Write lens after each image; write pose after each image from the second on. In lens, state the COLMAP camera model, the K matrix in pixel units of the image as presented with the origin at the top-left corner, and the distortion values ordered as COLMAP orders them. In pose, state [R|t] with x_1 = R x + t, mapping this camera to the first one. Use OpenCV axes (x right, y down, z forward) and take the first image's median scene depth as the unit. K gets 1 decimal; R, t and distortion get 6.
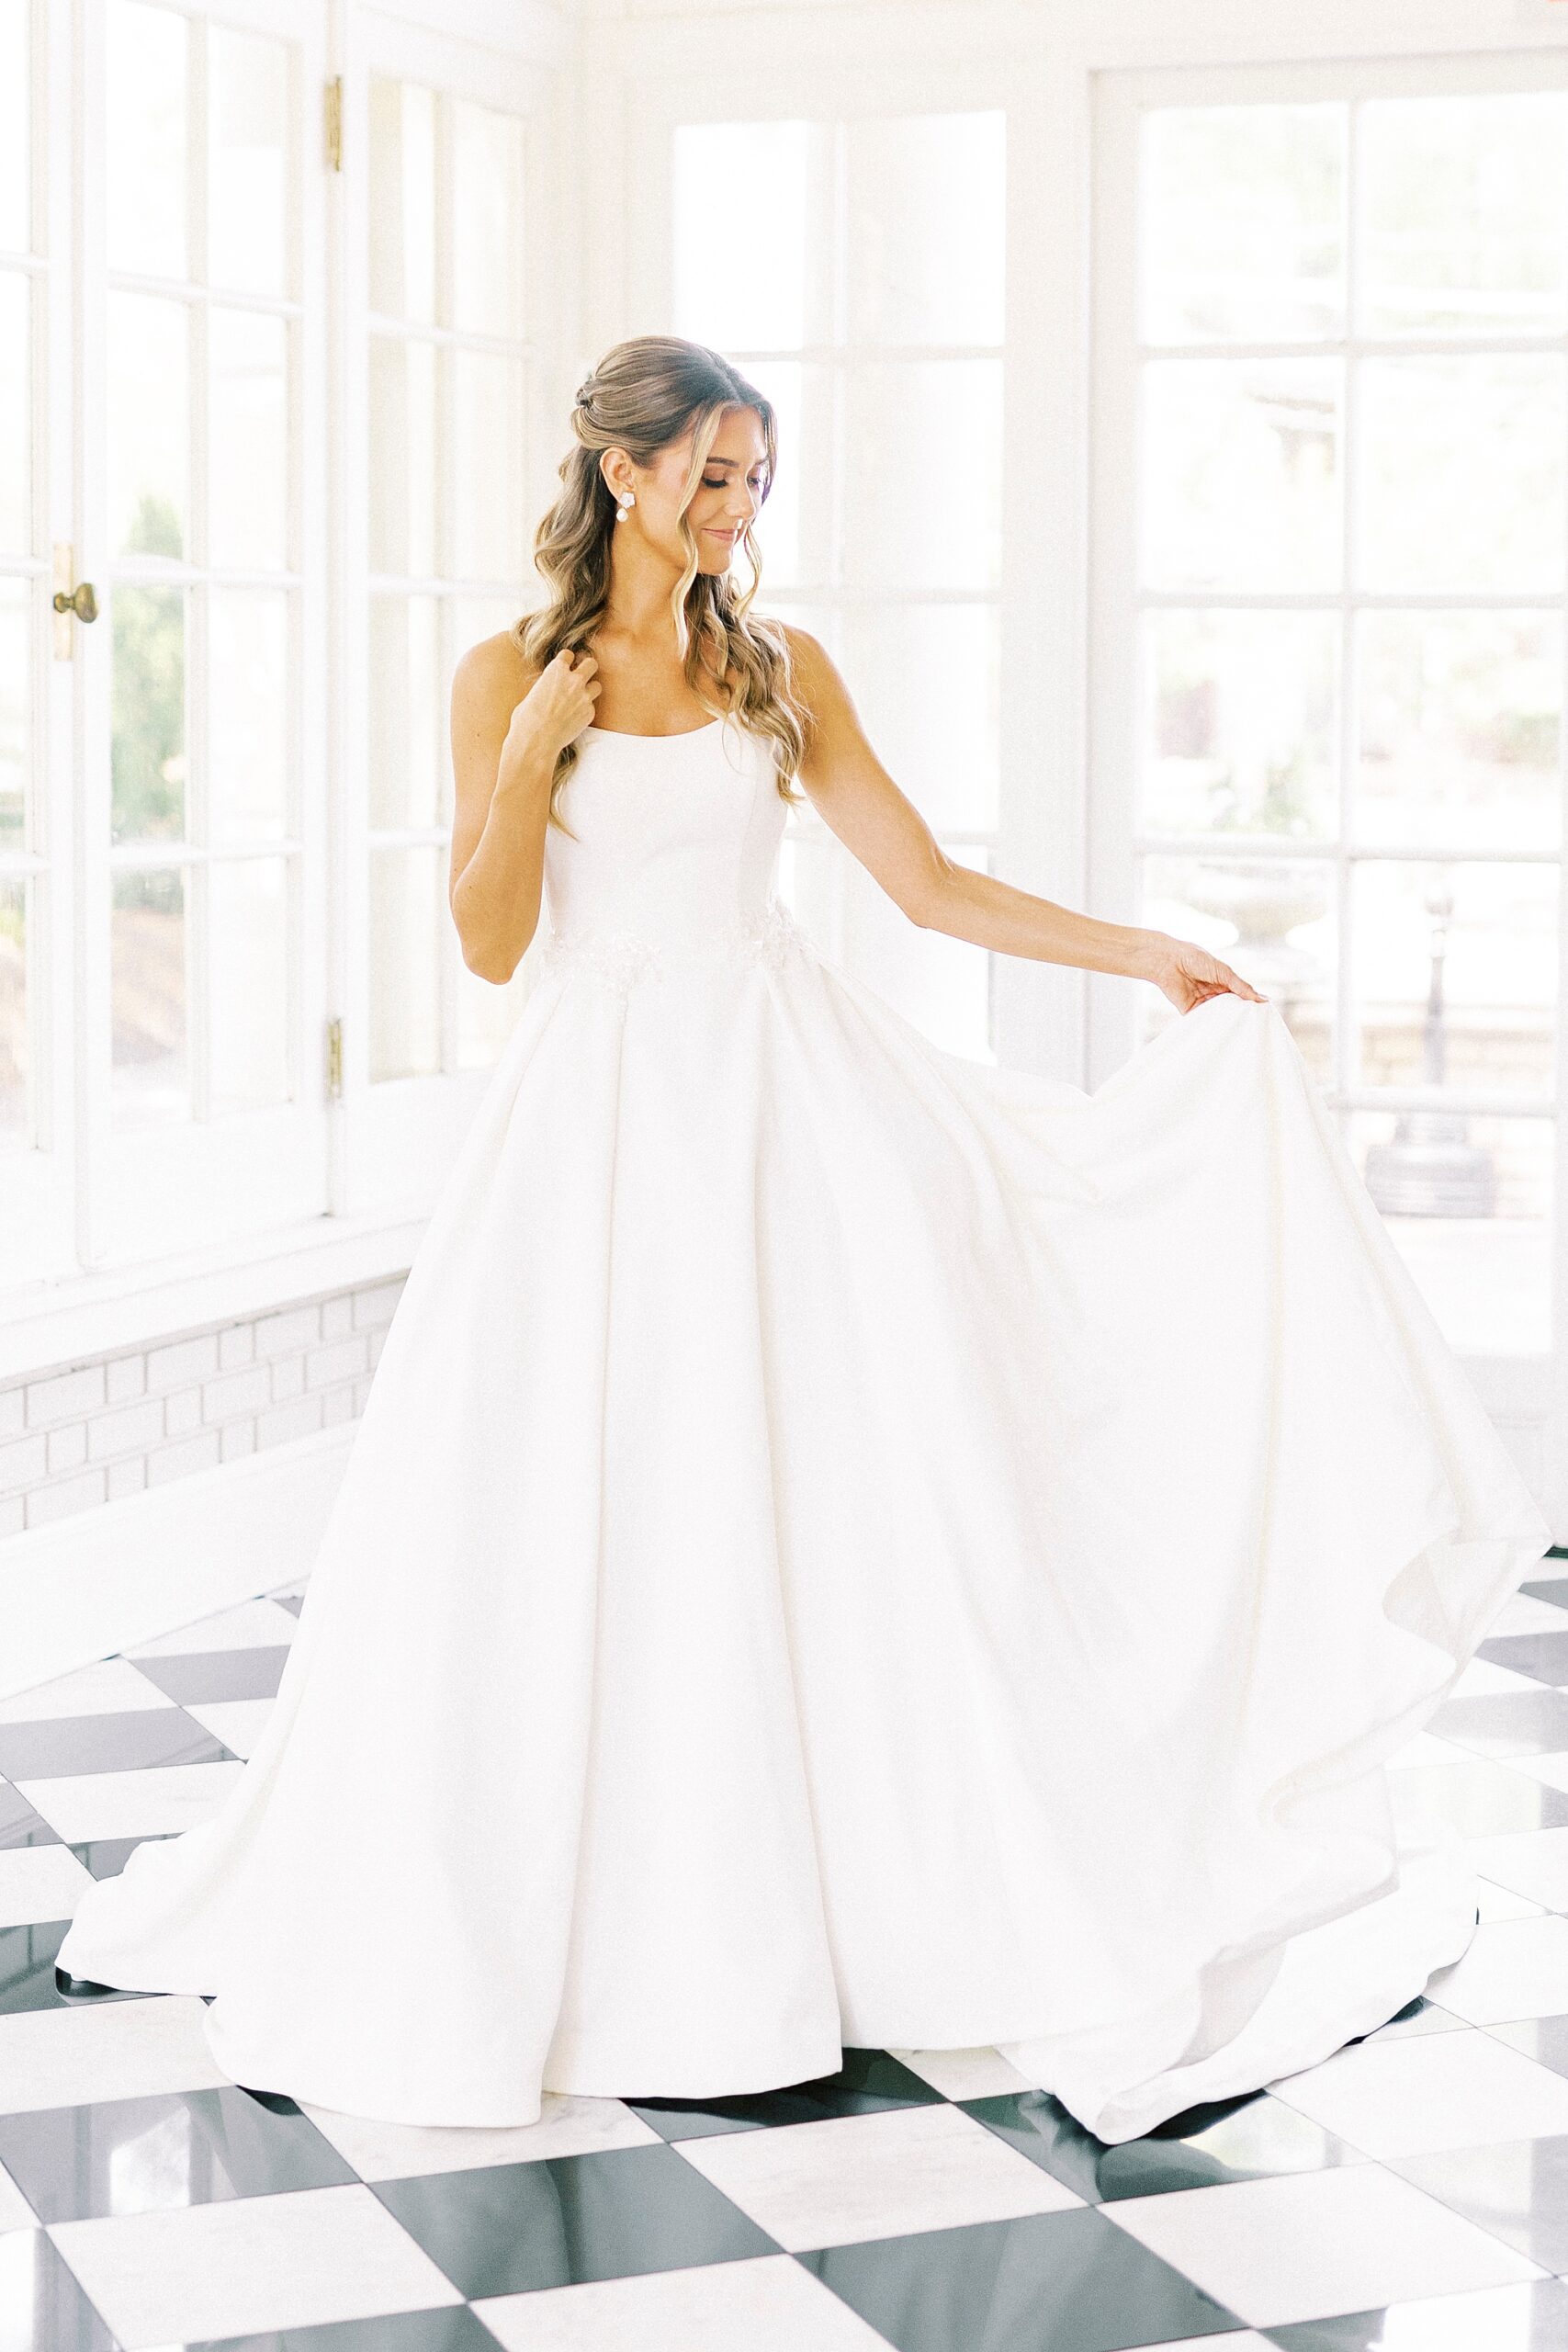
lens RADIAL K [[4107.7, 0, 712.7], [0, 4107.7, 976.0], [0, 0, 1]] dist [0.009615, -0.079461]
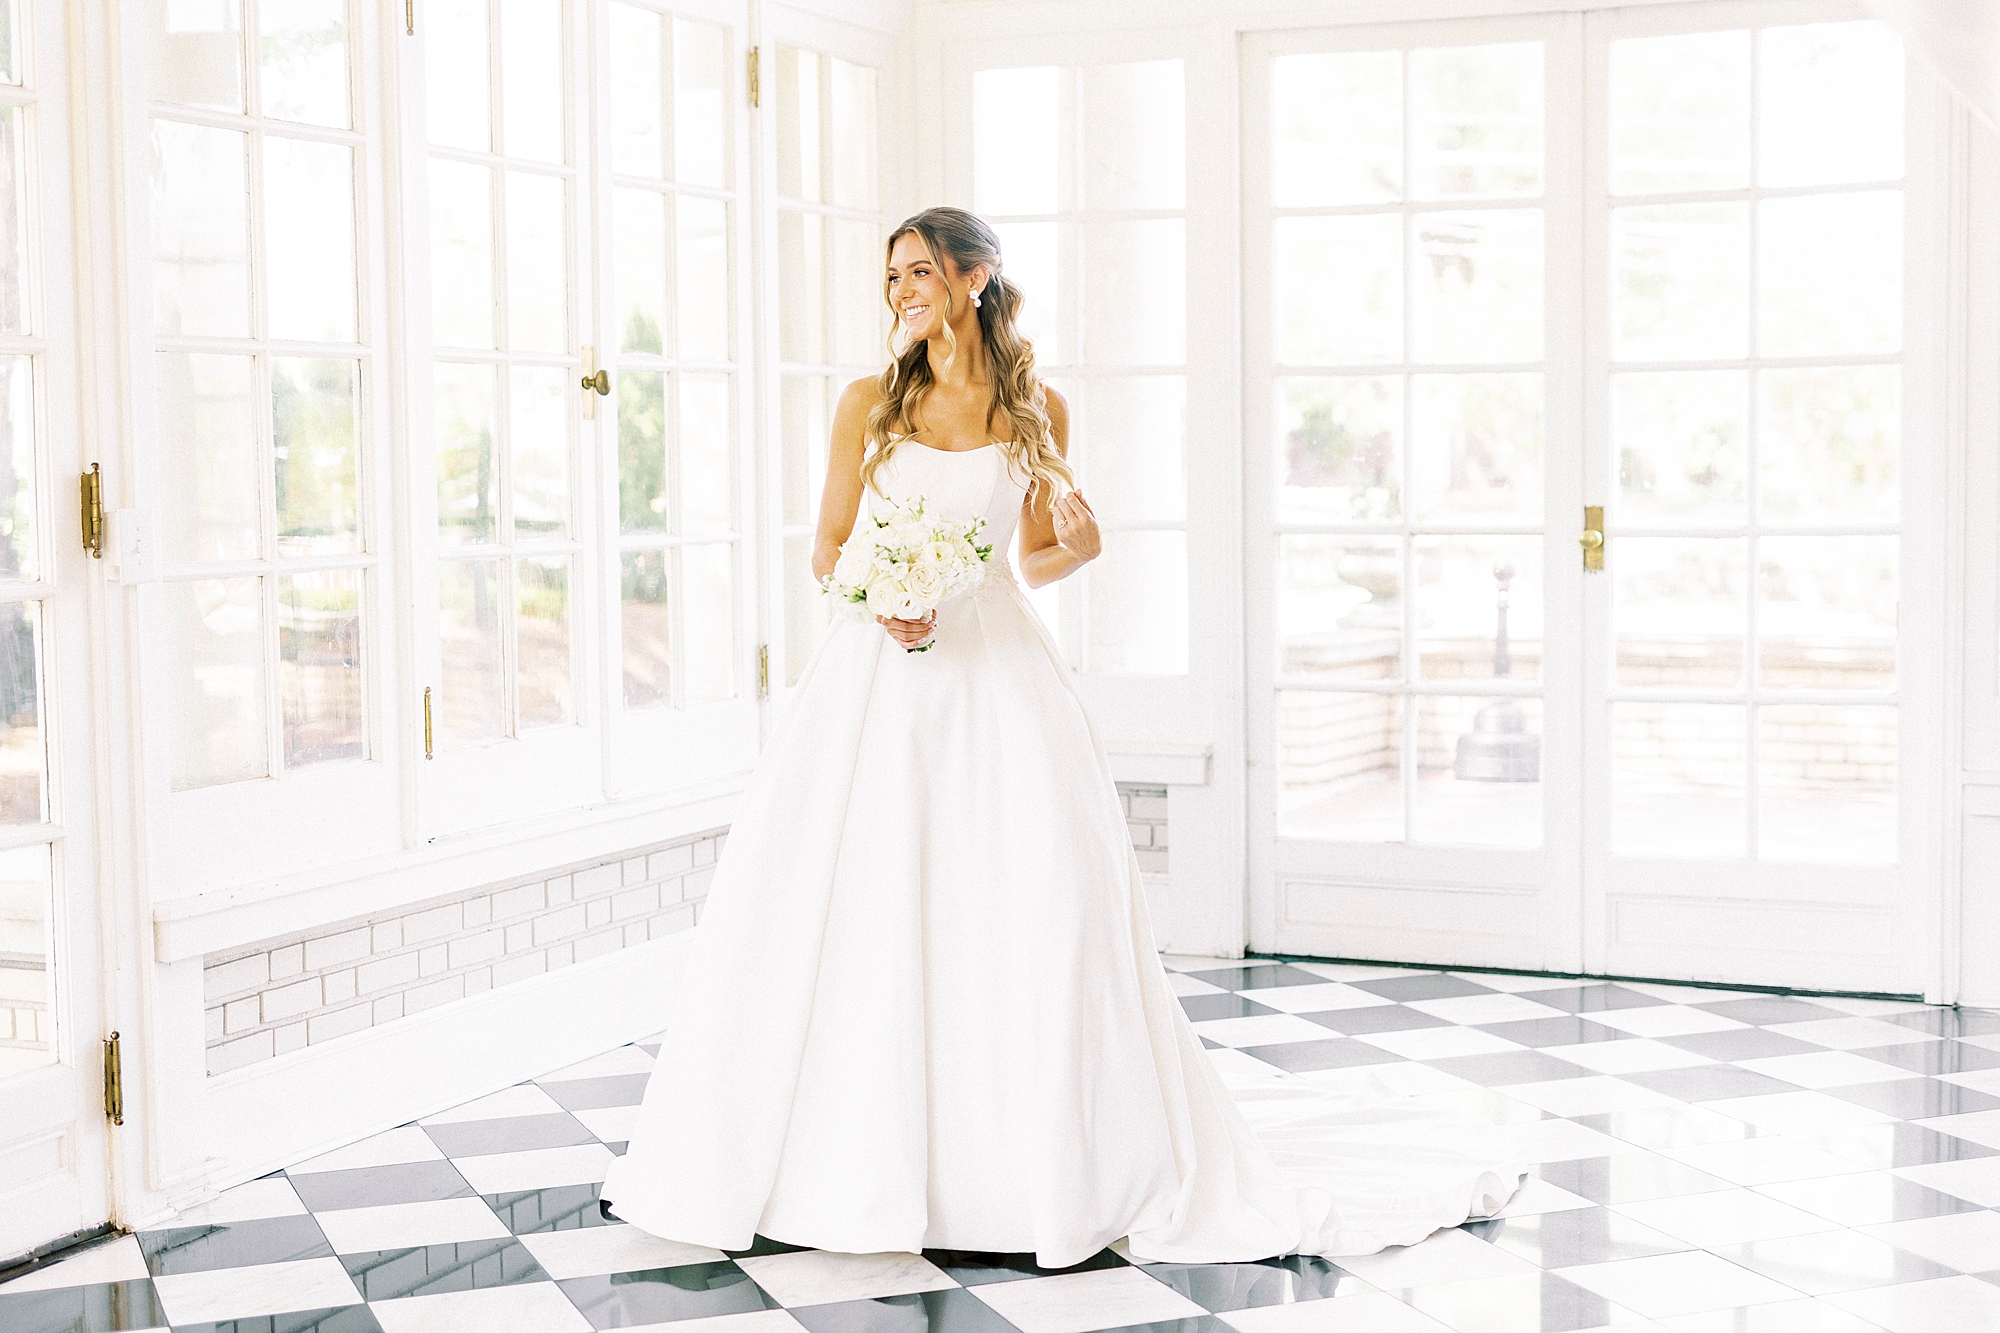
lens RADIAL K [[2915.0, 0, 1000.0], [0, 2915.0, 666.5], [0, 0, 1]] dist [-0.016965, 0.033969]
pose [[0.999780, -0.015035, -0.014629, 0.014737], [0.015135, 0.999863, 0.006721, 0.012357], [0.014526, -0.006941, 0.999870, -0.113953]]
